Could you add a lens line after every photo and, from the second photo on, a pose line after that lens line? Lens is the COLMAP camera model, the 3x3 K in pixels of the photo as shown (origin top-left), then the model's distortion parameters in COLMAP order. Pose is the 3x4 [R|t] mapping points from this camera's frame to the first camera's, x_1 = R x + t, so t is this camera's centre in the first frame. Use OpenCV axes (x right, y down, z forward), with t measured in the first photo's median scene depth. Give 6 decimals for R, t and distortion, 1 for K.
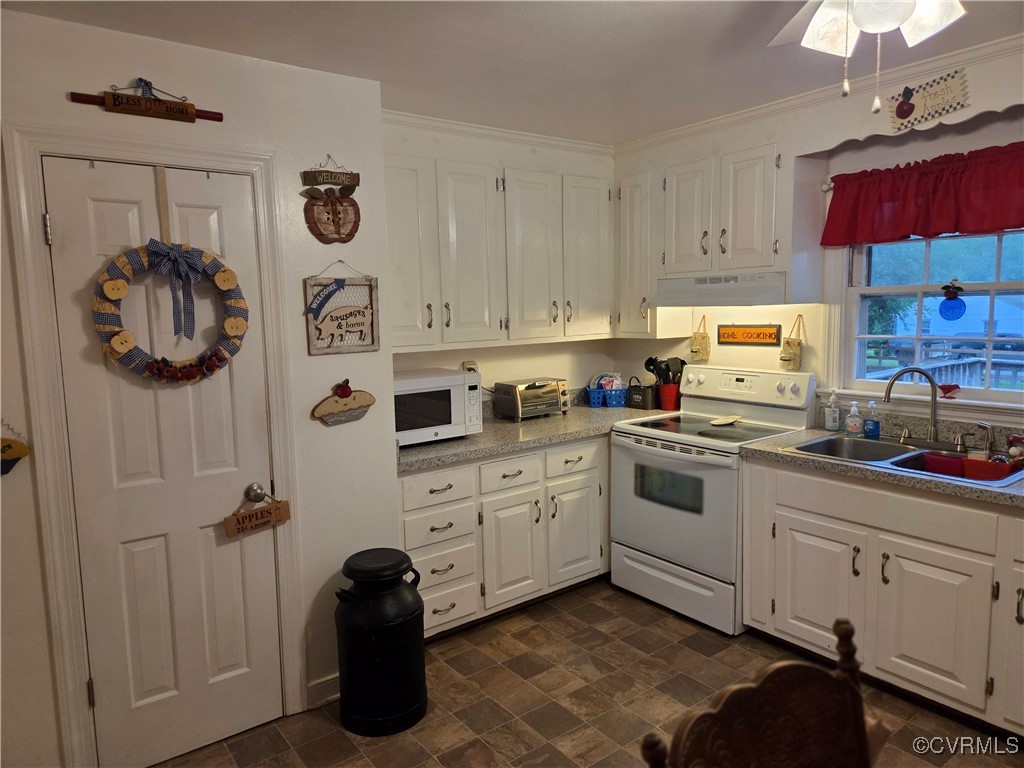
lens RADIAL K [[681.4, 0, 507.3], [0, 681.4, 384.6], [0, 0, 1]] dist [0.070628, -0.059749]
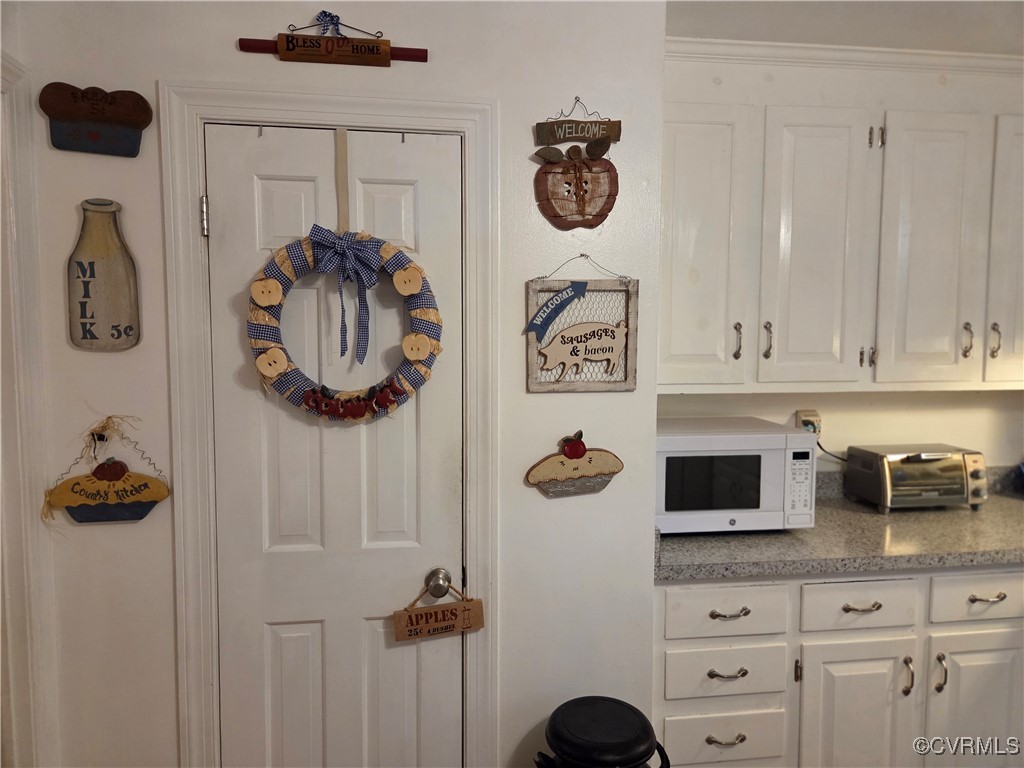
lens RADIAL K [[681.4, 0, 521.4], [0, 681.4, 386.0], [0, 0, 1]] dist [0.070628, -0.059749]
pose [[0.874341, 0.061072, -0.481455, 0.033153], [-0.077820, 0.996856, -0.014876, -0.037283], [0.479033, 0.050473, 0.876345, 0.385970]]
